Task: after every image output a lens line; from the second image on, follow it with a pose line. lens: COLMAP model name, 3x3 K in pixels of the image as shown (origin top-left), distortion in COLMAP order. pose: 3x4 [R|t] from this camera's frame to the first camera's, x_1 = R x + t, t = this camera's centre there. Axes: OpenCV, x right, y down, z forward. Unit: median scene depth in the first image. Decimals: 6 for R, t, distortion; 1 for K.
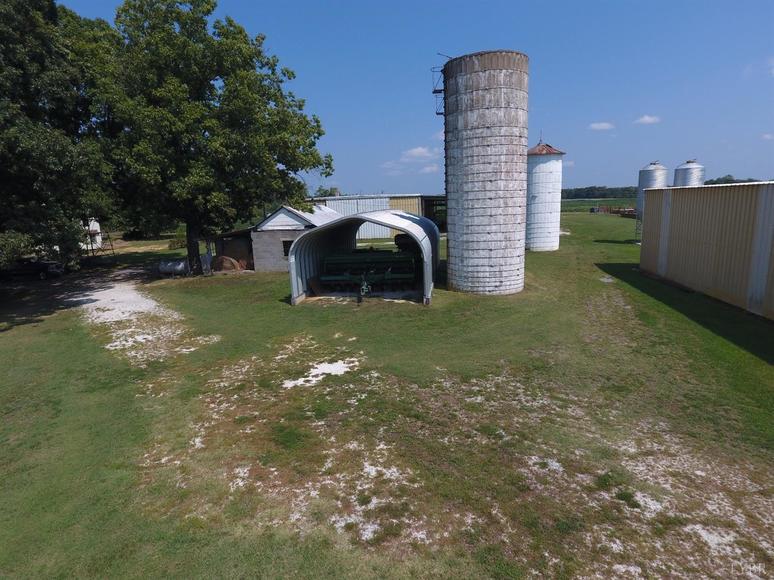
lens RADIAL K [[456.5, 0, 391.4], [0, 456.5, 295.5], [0, 0, 1]] dist [-0.003616, 0.000640]
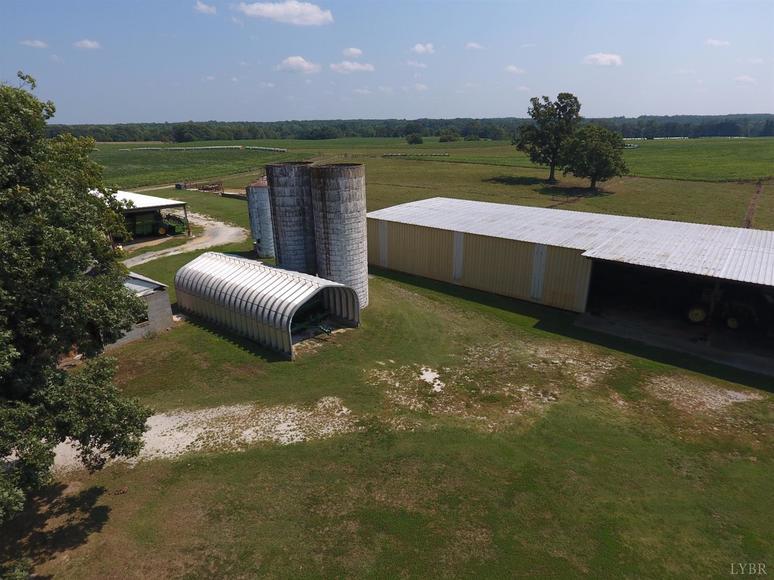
lens RADIAL K [[456.5, 0, 384.7], [0, 456.5, 298.2], [0, 0, 1]] dist [-0.003616, 0.000640]
pose [[0.506927, -0.285306, 0.813403, -1.839398], [0.160901, 0.958370, 0.235877, -0.702848], [-0.846838, 0.011305, 0.531730, 0.095293]]
